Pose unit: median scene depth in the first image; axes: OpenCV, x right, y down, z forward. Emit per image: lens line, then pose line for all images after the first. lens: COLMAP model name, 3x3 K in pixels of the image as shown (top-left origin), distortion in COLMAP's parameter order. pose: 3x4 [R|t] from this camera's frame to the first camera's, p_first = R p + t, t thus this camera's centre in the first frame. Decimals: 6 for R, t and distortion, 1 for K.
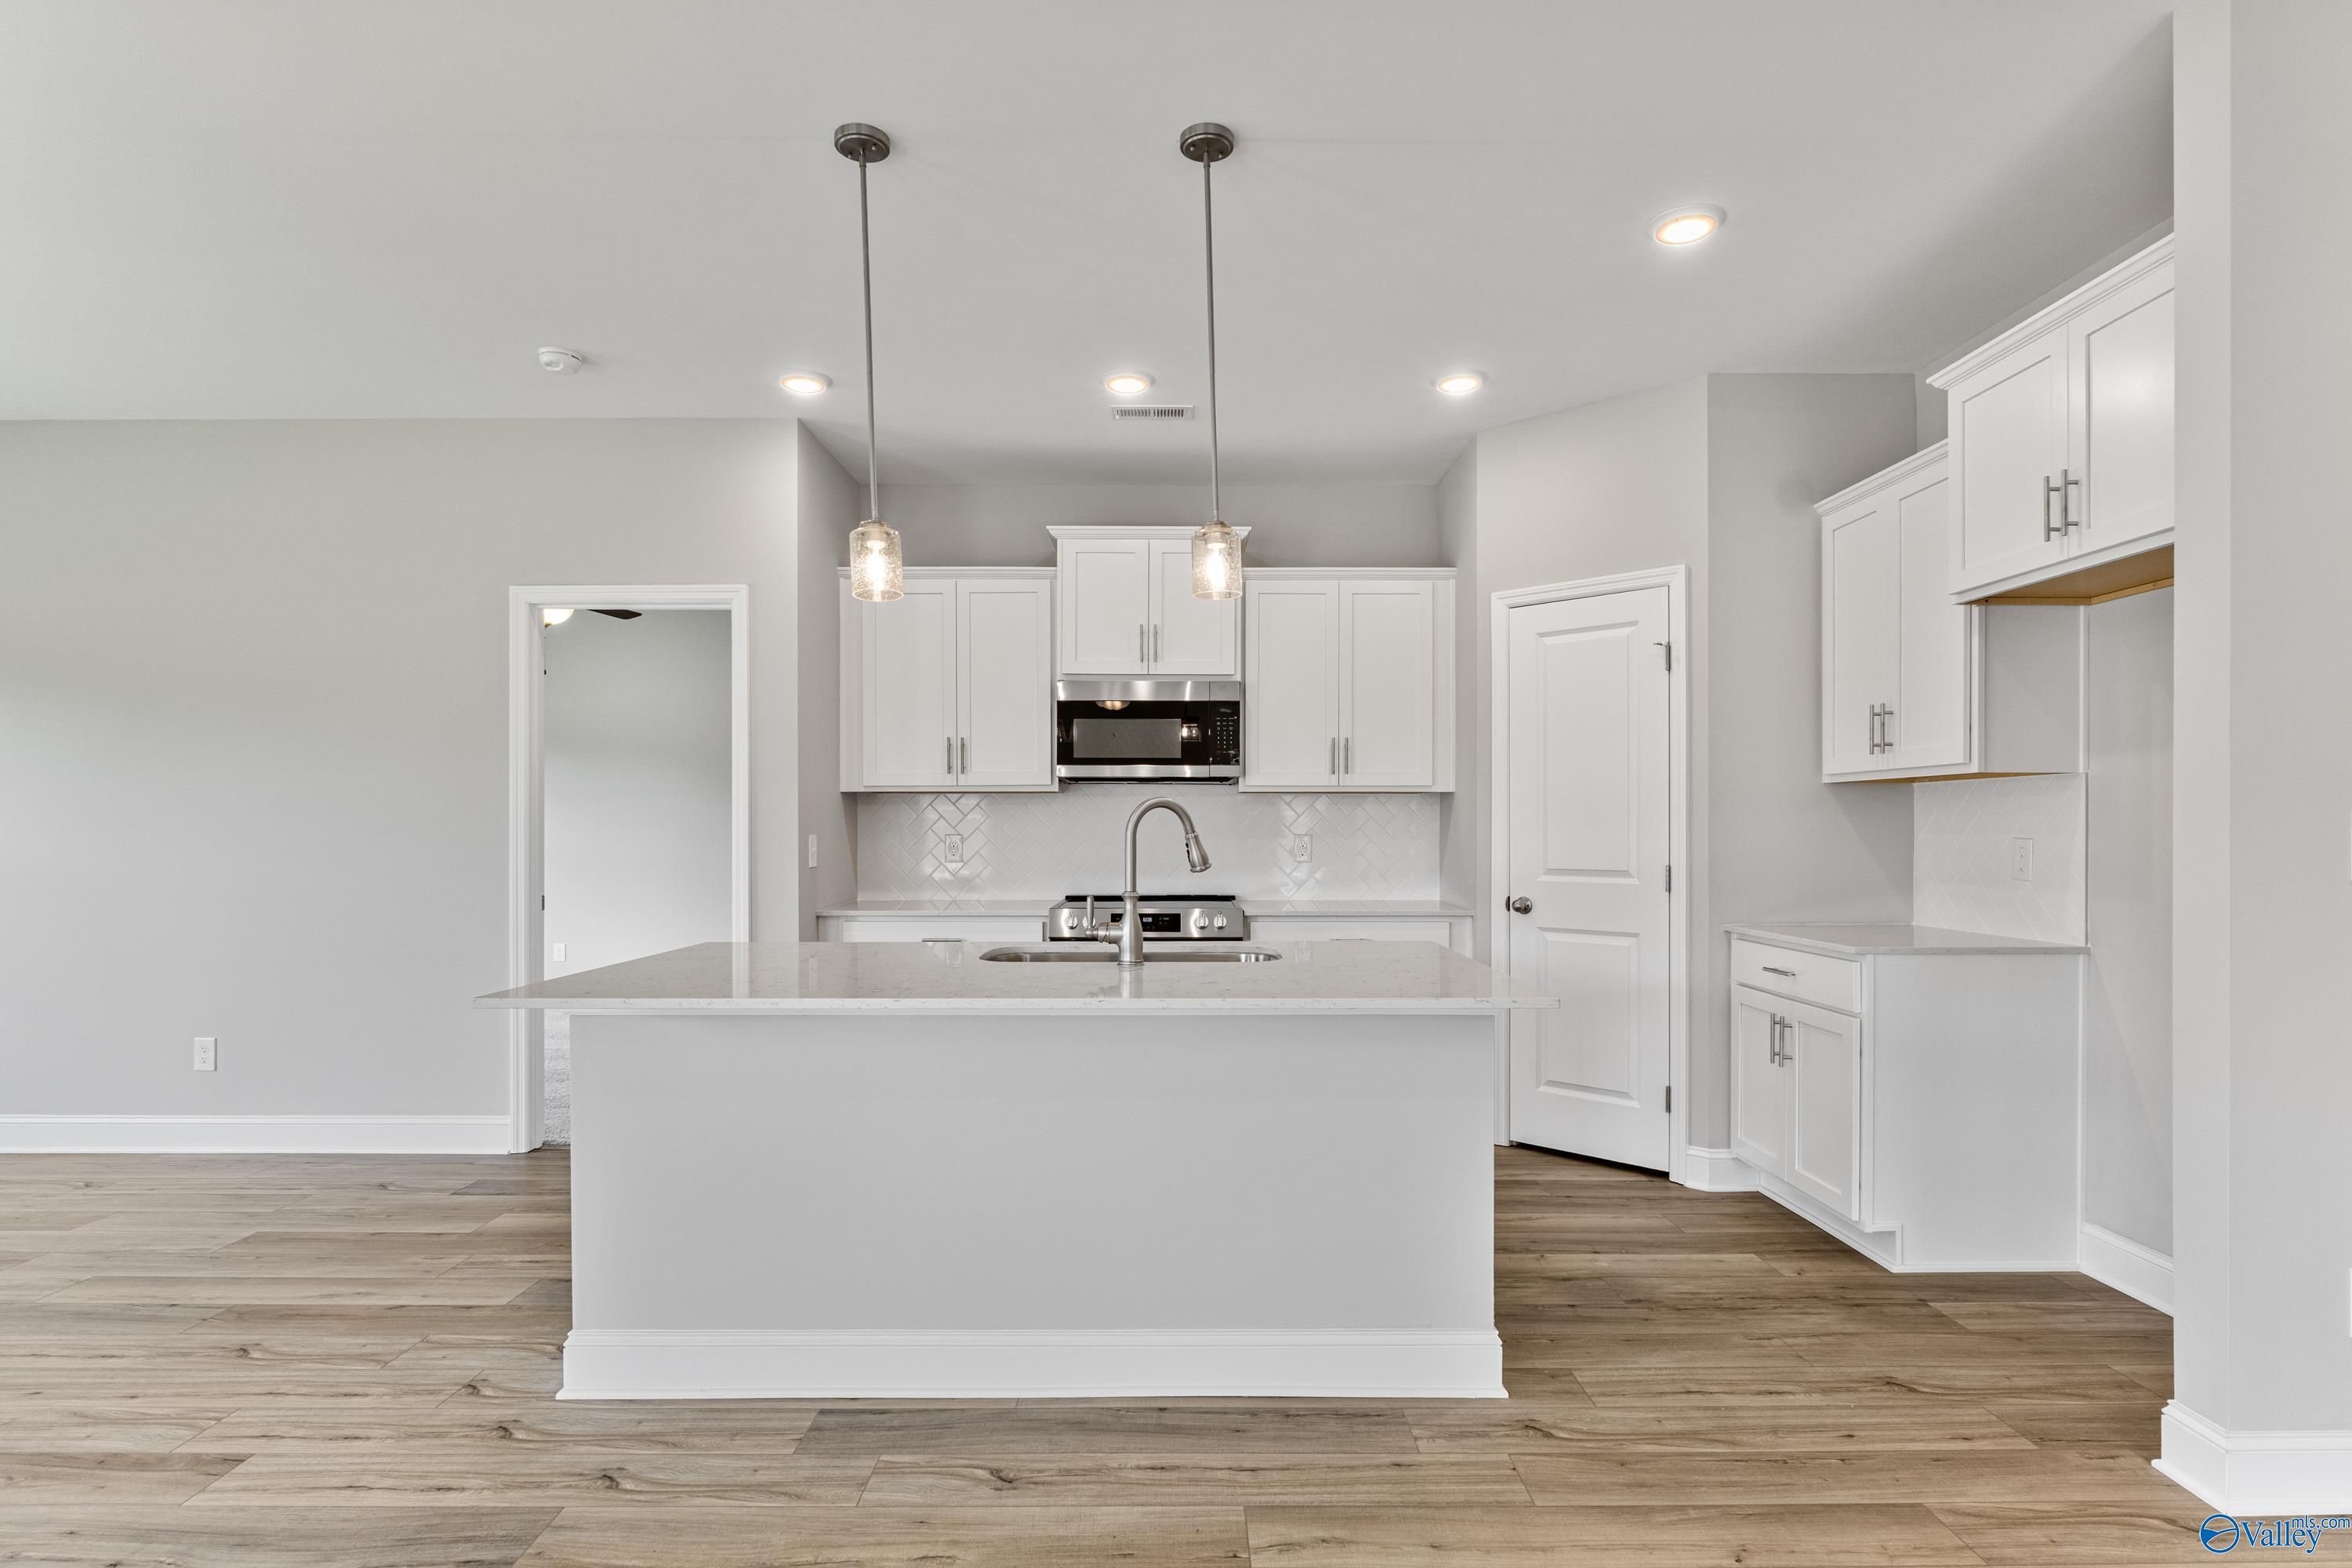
lens RADIAL K [[1190.1, 0, 1181.0], [0, 1190.1, 827.2], [0, 0, 1]] dist [-0.005109, -0.001345]
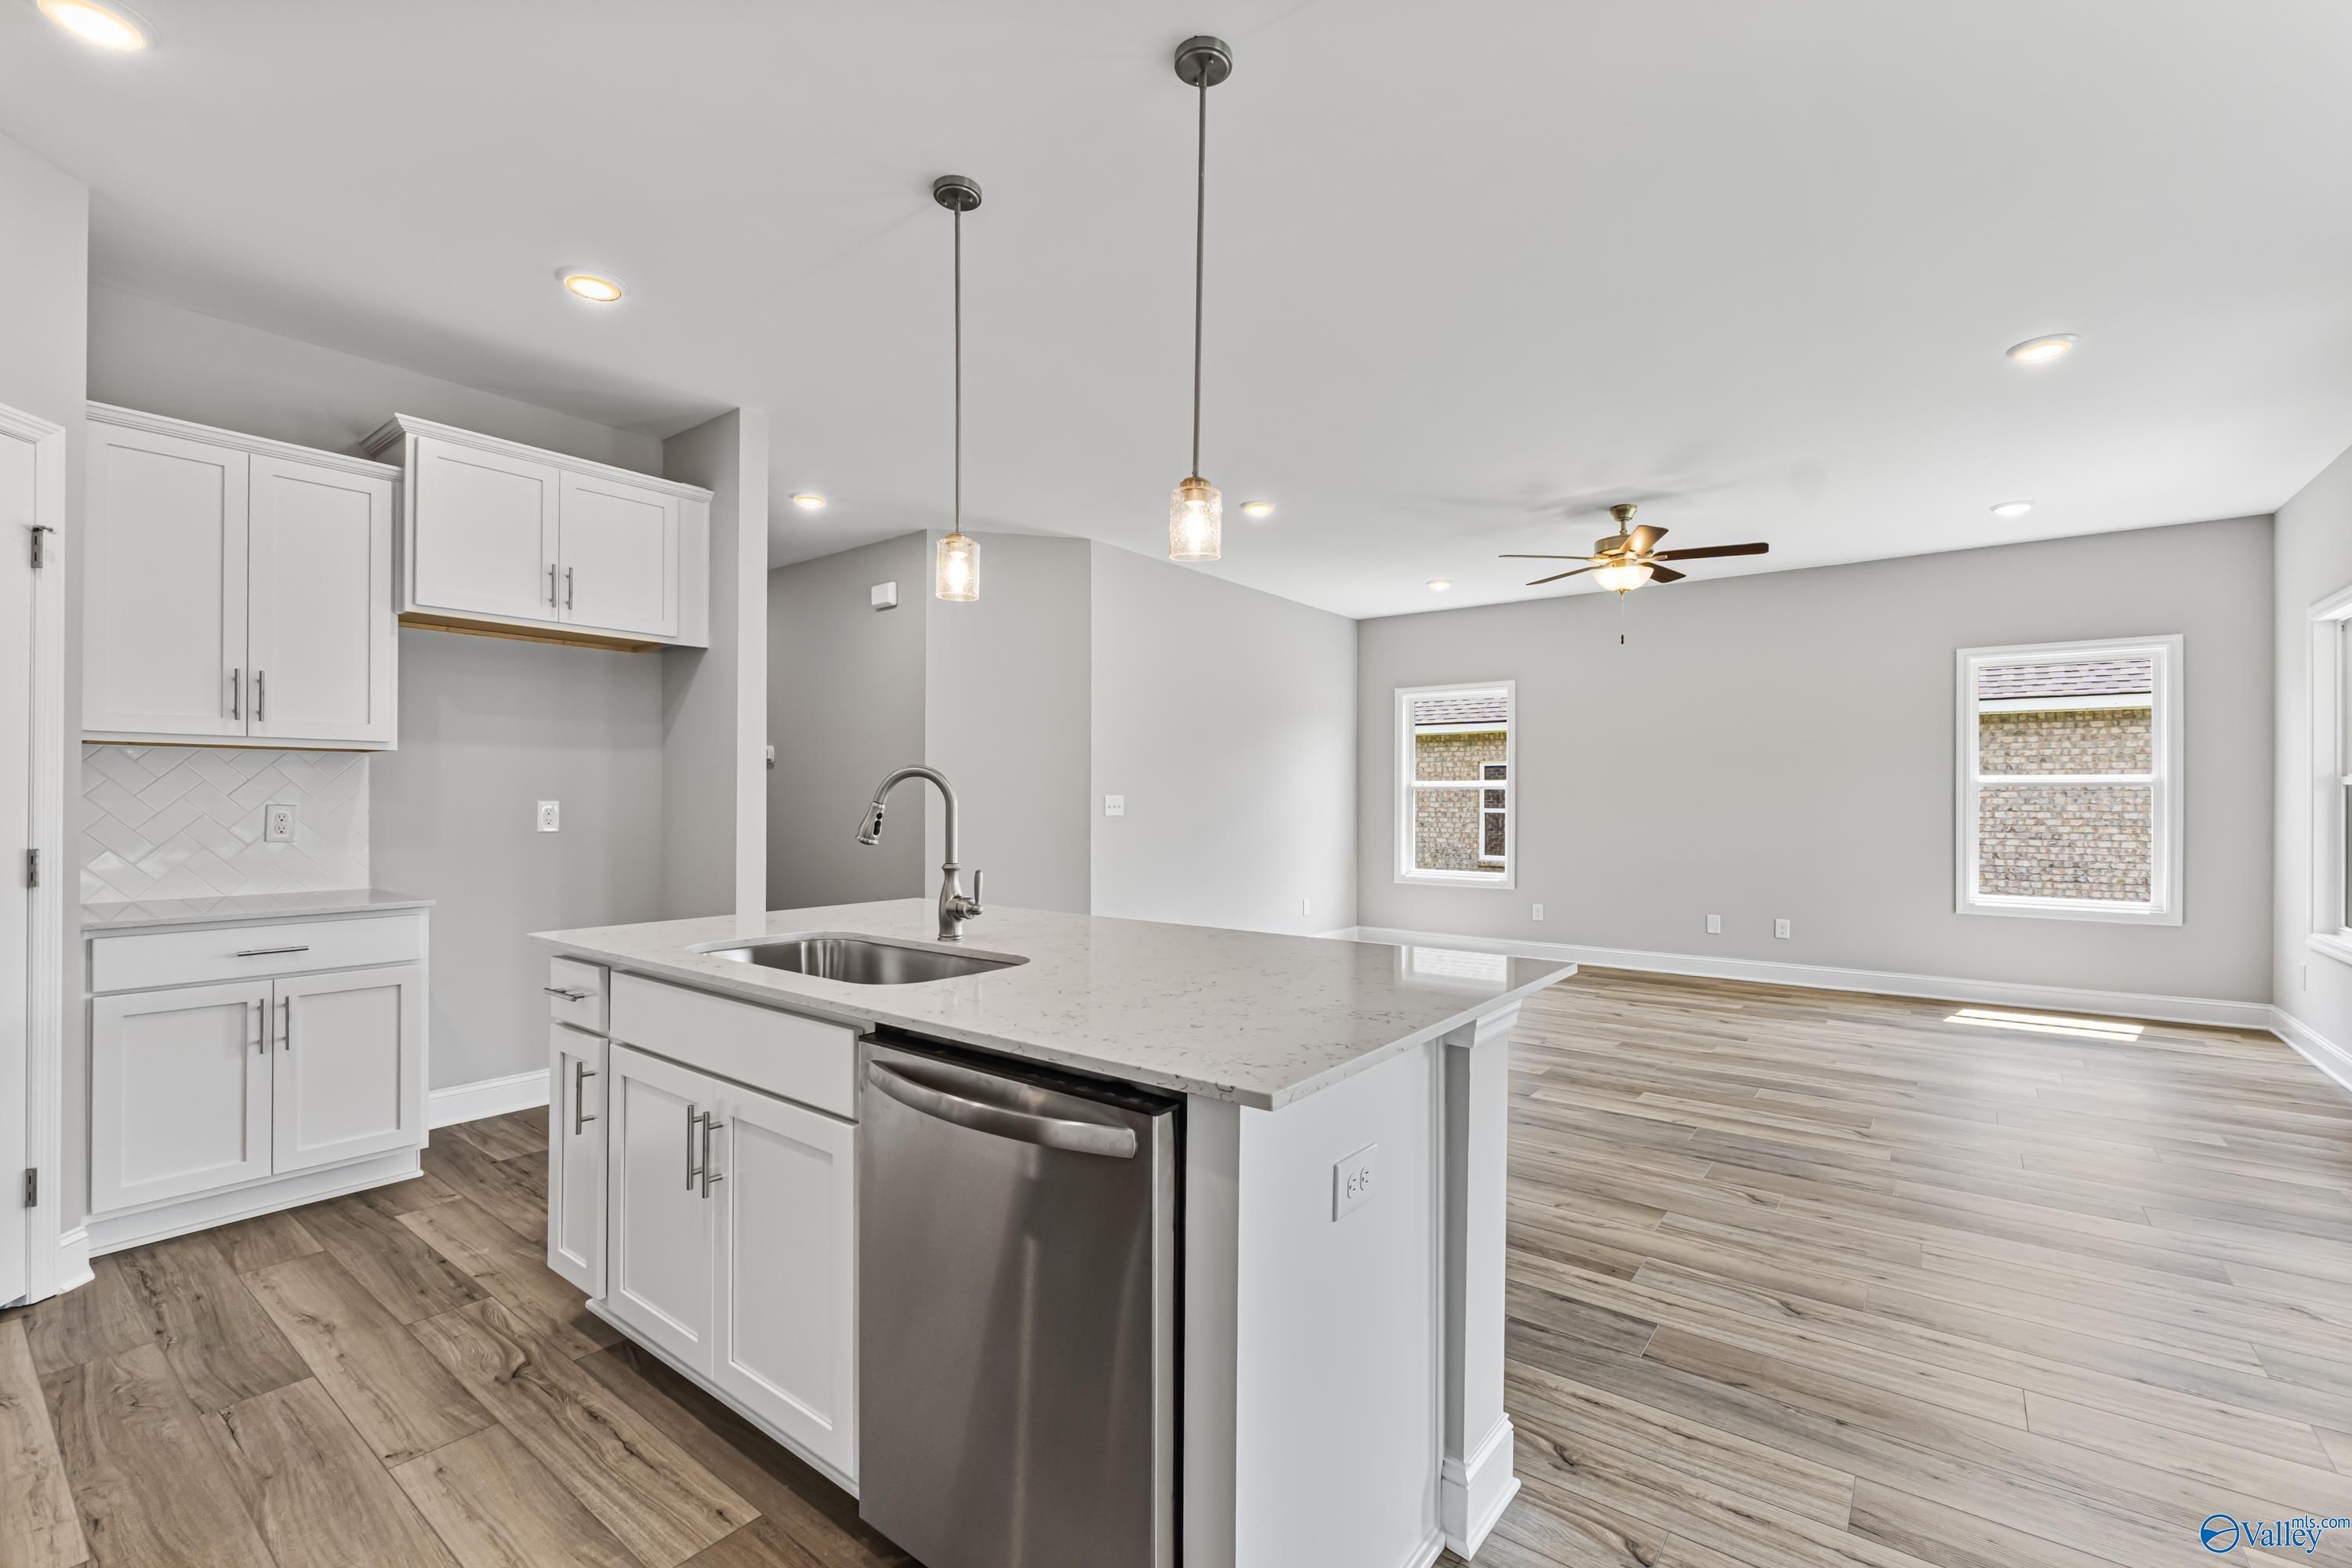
lens RADIAL K [[1003.5, 0, 1200.0], [0, 1003.5, 803.5], [0, 0, 1]] dist [-0.007564, -0.000942]
pose [[-0.803985, -0.003042, 0.594641, -0.490000], [-0.003432, 0.999994, 0.000475, 0.004358], [-0.594639, -0.001659, -0.803991, 1.092944]]
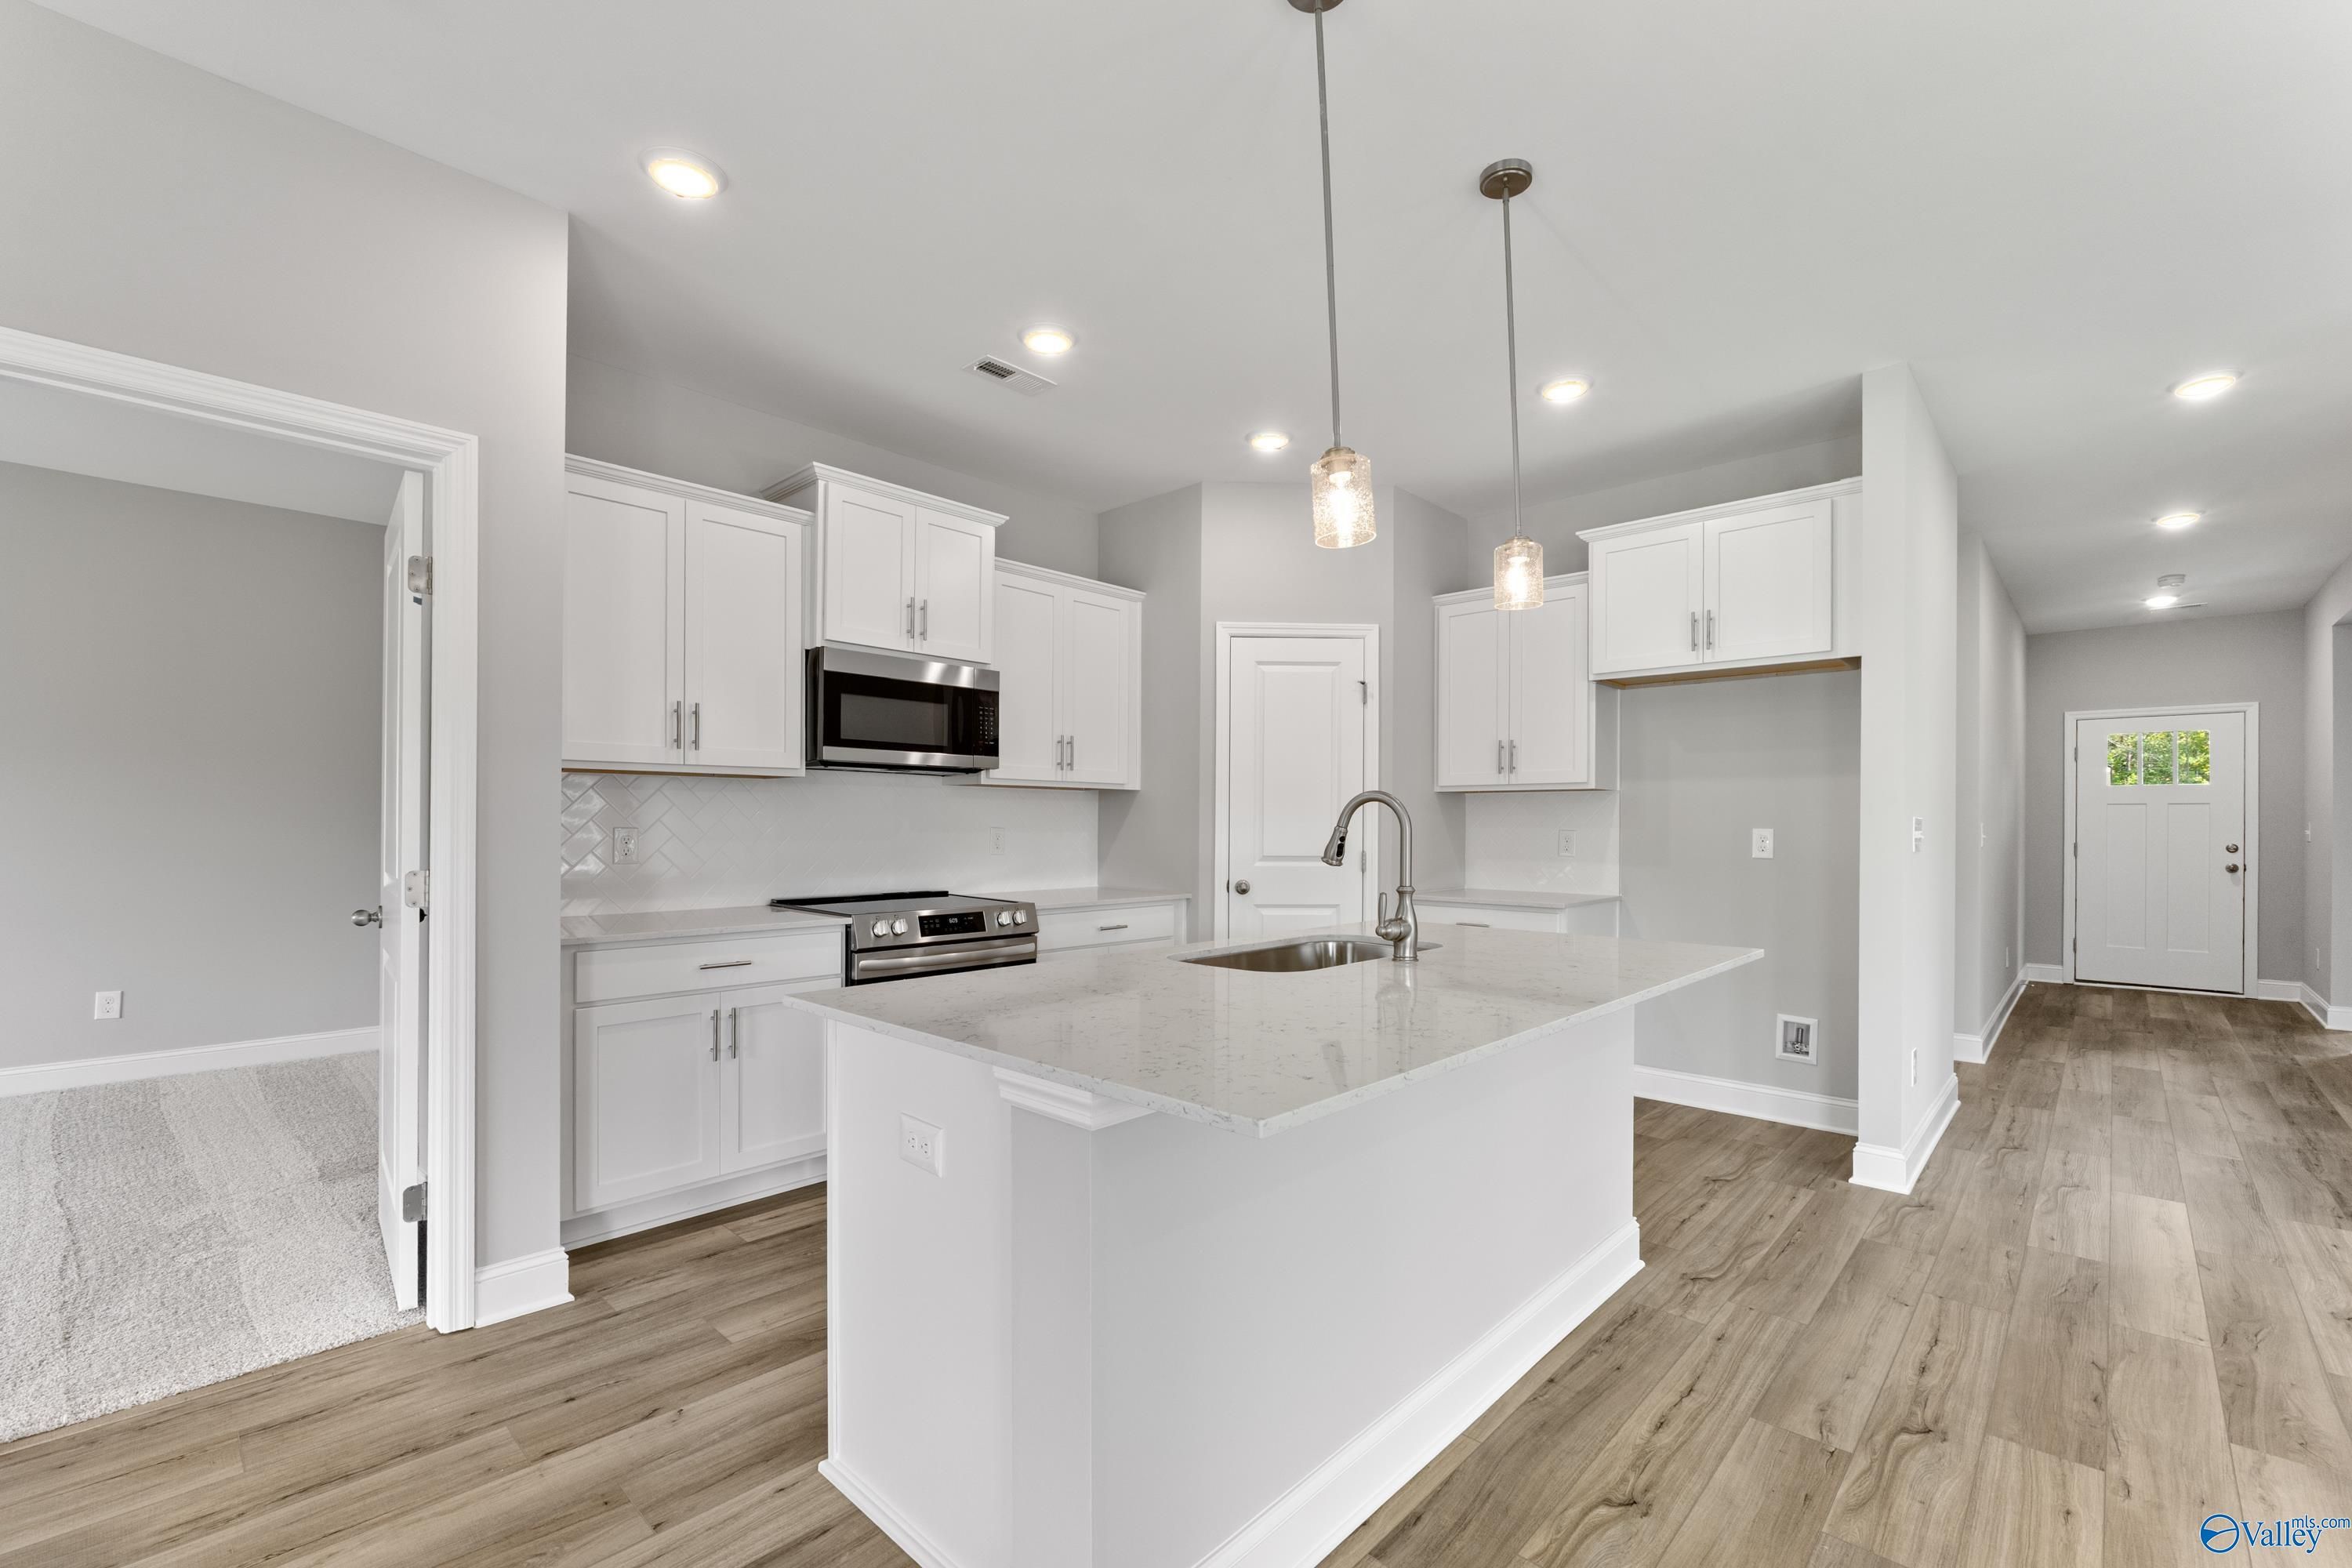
lens RADIAL K [[1003.5, 0, 1170.7], [0, 1003.5, 824.7], [0, 0, 1]] dist [-0.007564, -0.000942]
pose [[0.686756, 0.002111, 0.726885, -0.559913], [-0.005625, 0.999981, 0.002410, 0.000879], [-0.726866, -0.005743, 0.686755, 0.406989]]
